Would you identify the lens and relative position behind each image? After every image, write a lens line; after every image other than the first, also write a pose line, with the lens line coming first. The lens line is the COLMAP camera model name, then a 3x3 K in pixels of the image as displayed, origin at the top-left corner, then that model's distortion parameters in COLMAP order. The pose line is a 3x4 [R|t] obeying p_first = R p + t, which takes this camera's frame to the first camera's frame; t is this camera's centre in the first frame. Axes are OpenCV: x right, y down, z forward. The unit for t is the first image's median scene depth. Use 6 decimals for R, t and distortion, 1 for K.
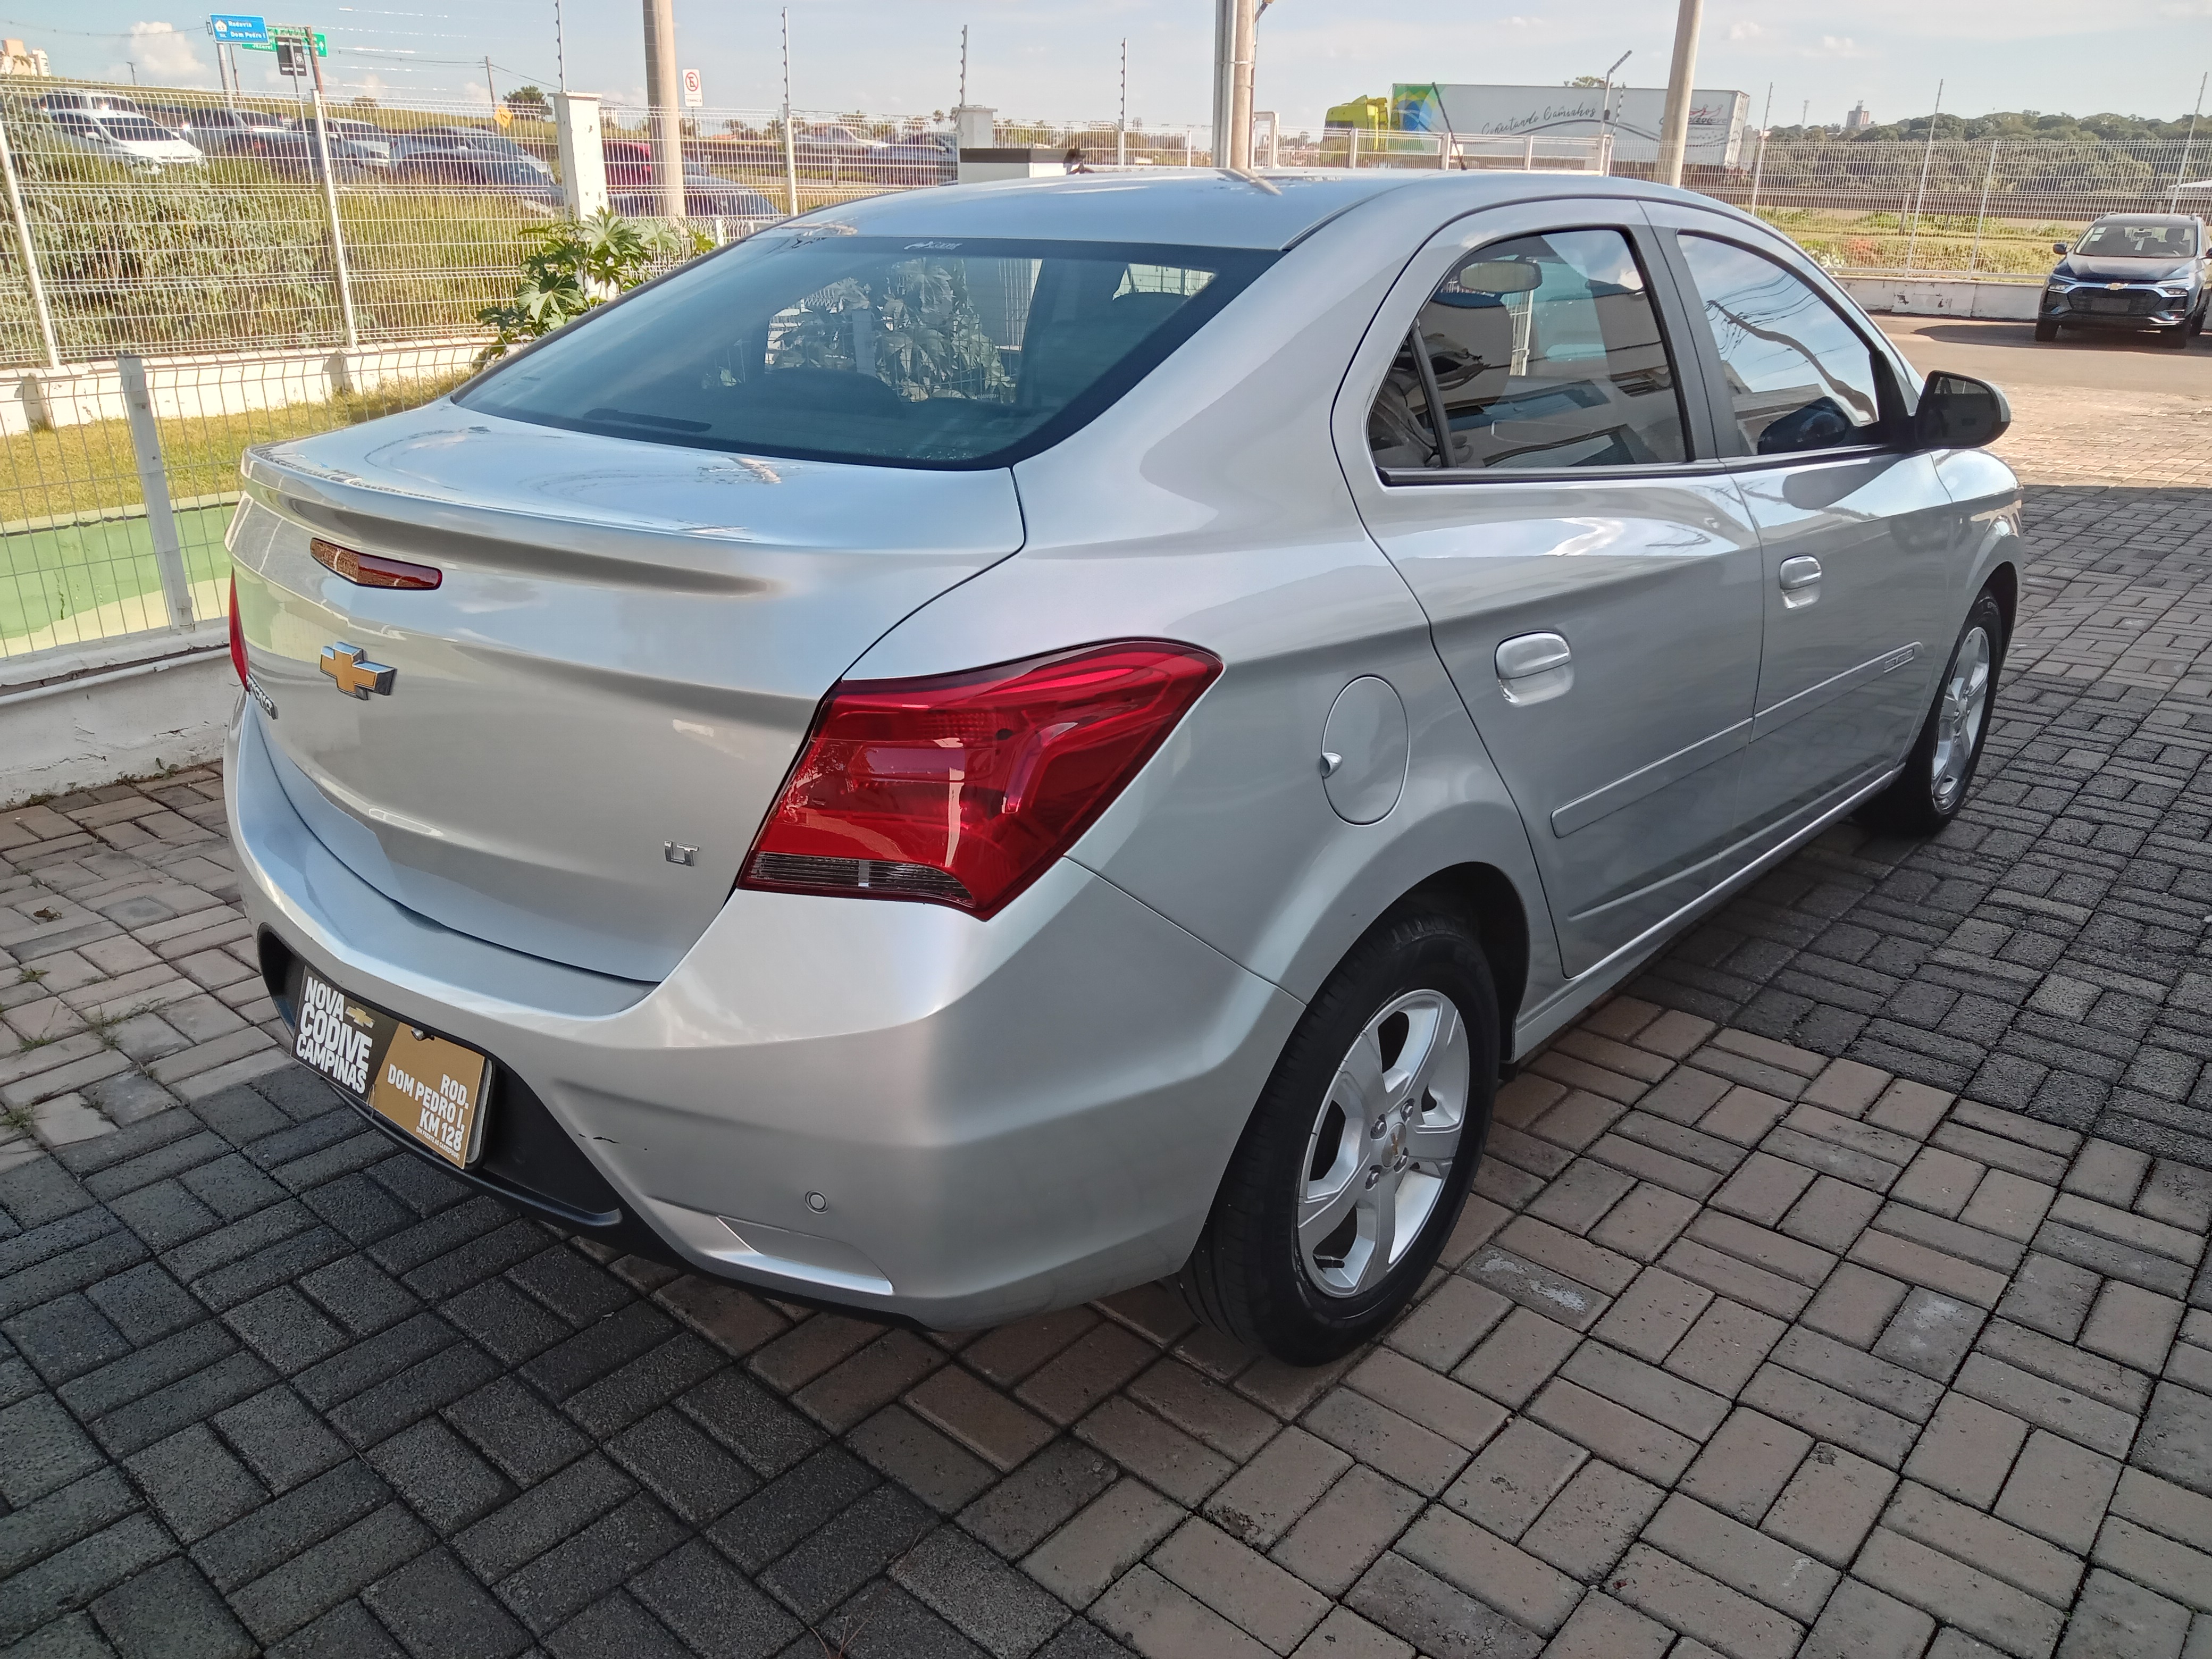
lens RADIAL K [[1616.7, 0, 1106.0], [0, 1616.7, 829.5], [0, 0, 1]] dist [0.045721, -0.069616]
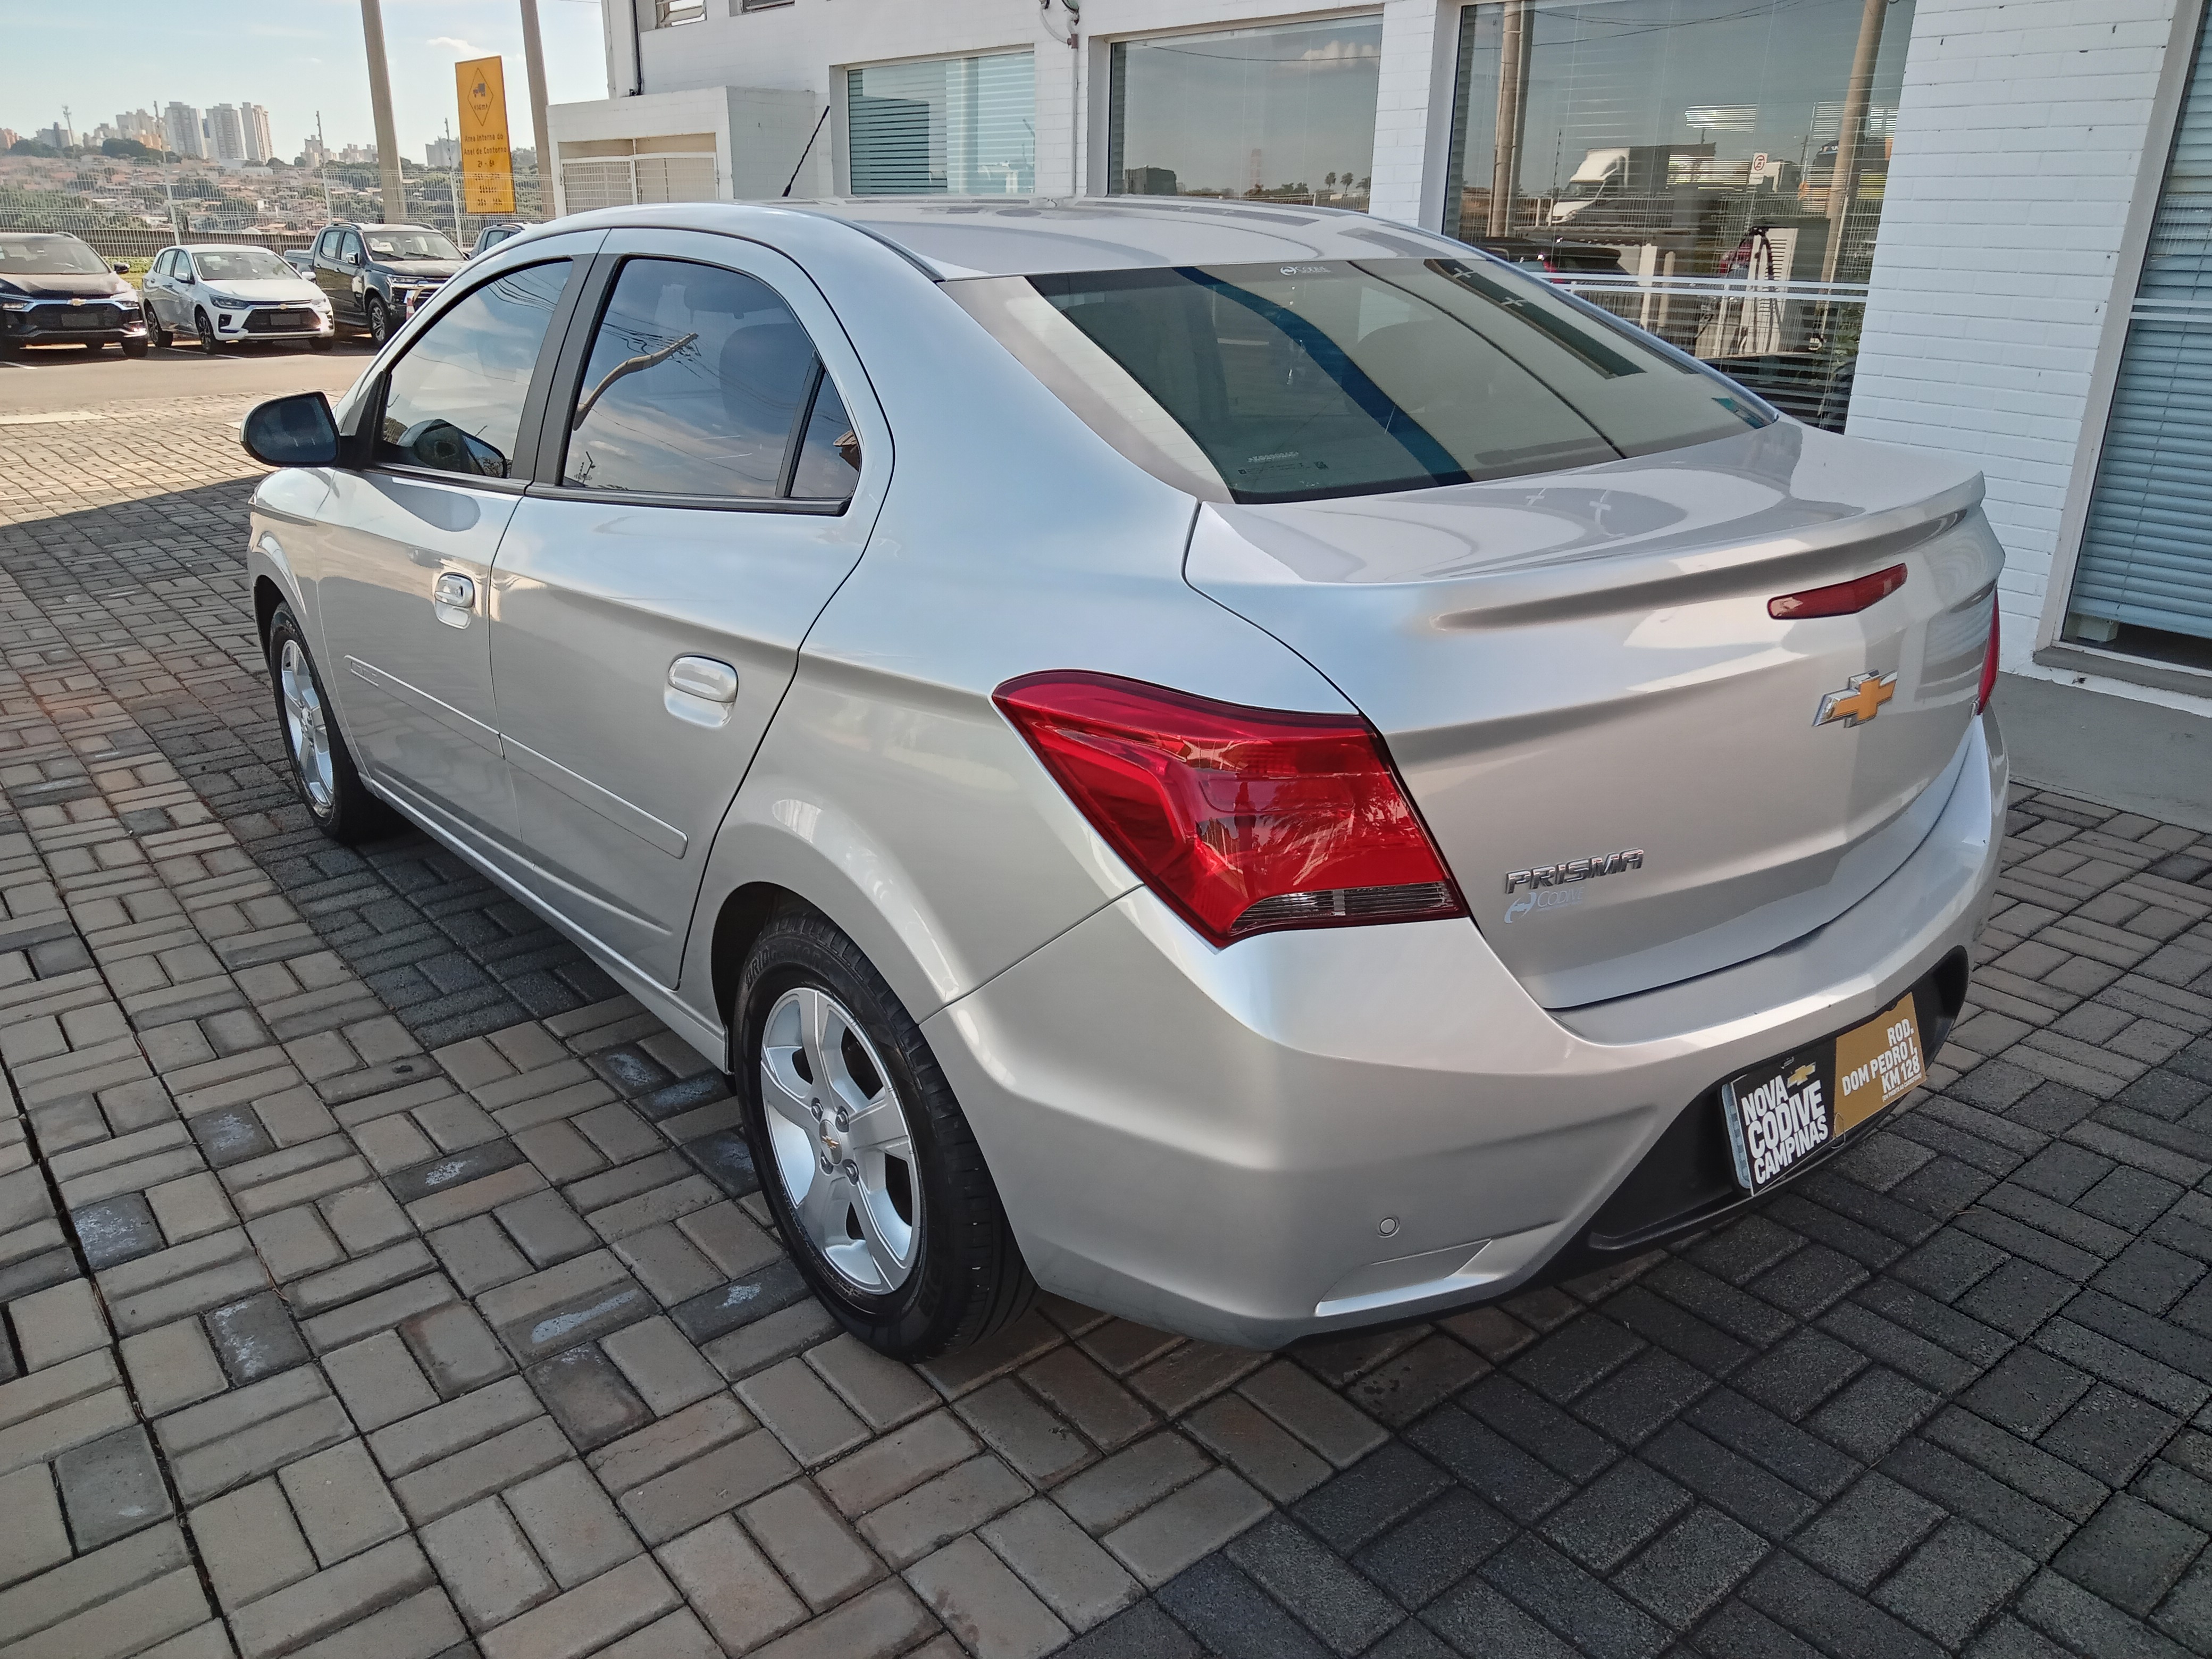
lens RADIAL K [[1637.4, 0, 1106.0], [0, 1637.4, 829.5], [0, 0, 1]] dist [0.044568, -0.061129]
pose [[0.161781, -0.333530, 0.928754, -1.249323], [0.343675, 0.901276, 0.263797, -0.373914], [-0.925048, 0.276512, 0.260436, 0.982206]]
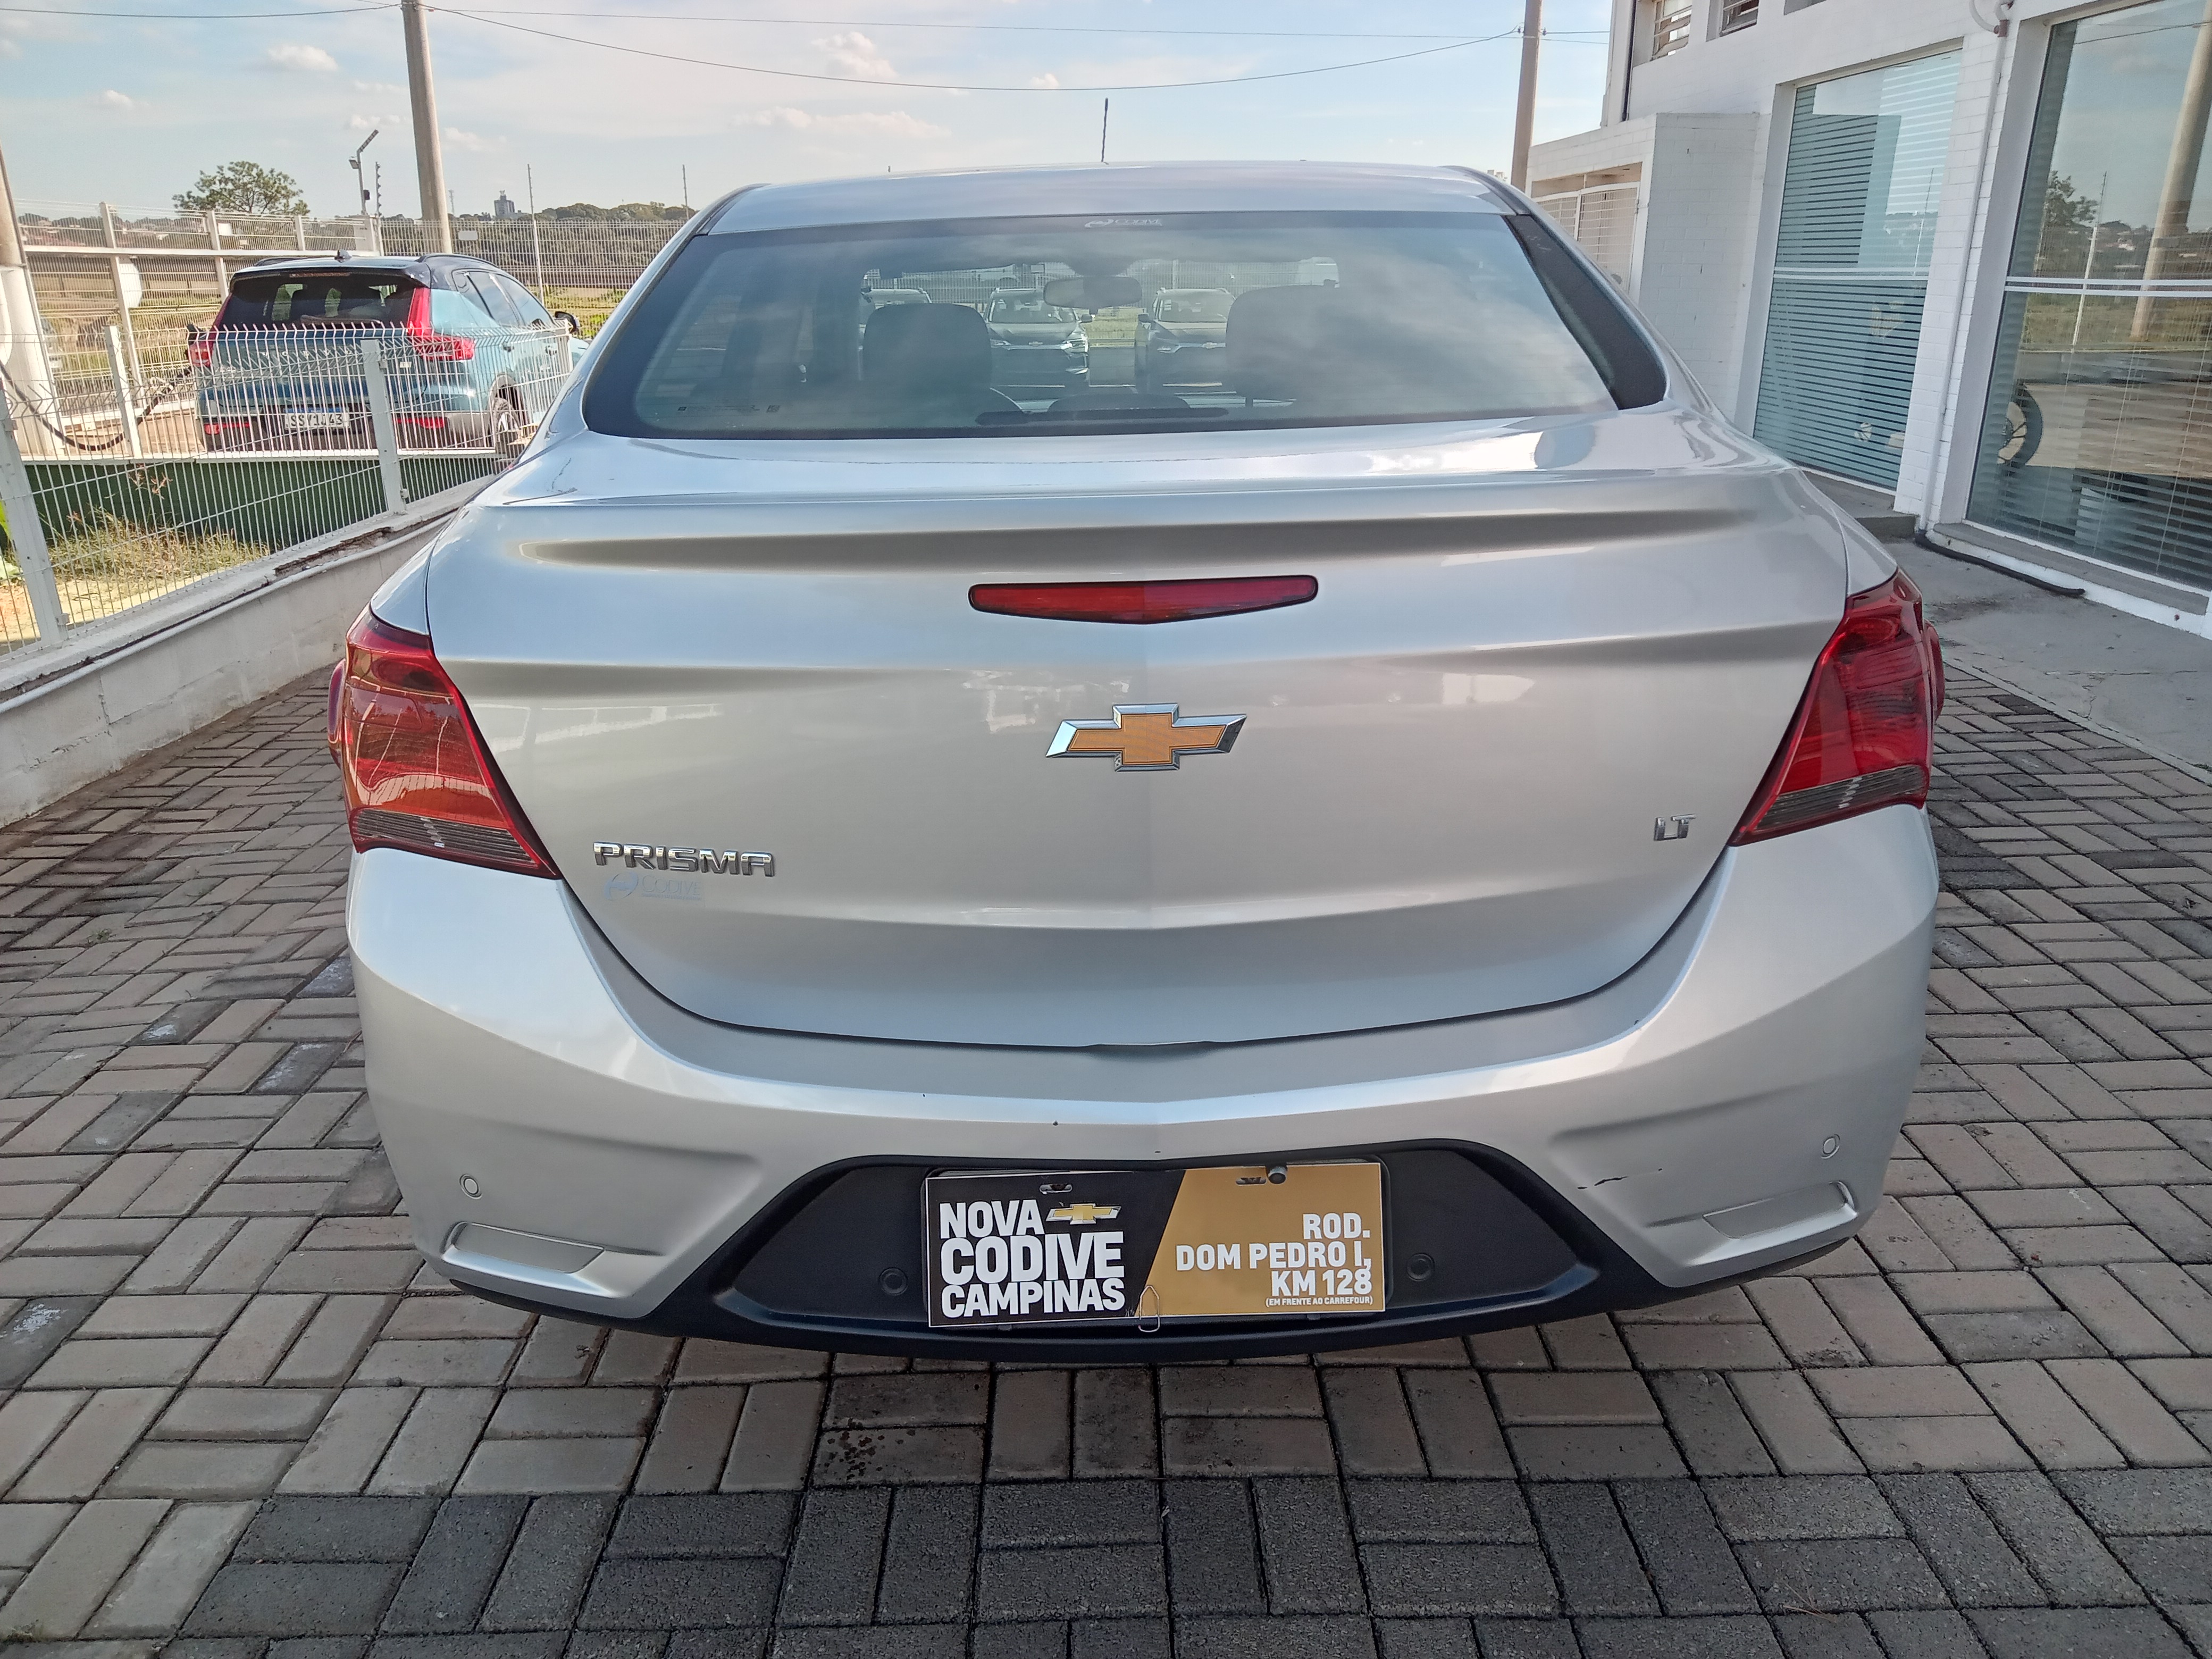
lens RADIAL K [[1637.4, 0, 1106.0], [0, 1637.4, 829.5], [0, 0, 1]] dist [0.044568, -0.061129]
pose [[0.738625, -0.214403, 0.639112, -0.808371], [0.246249, 0.968370, 0.040268, -0.074925], [-0.627530, 0.127637, 0.768059, 0.356926]]
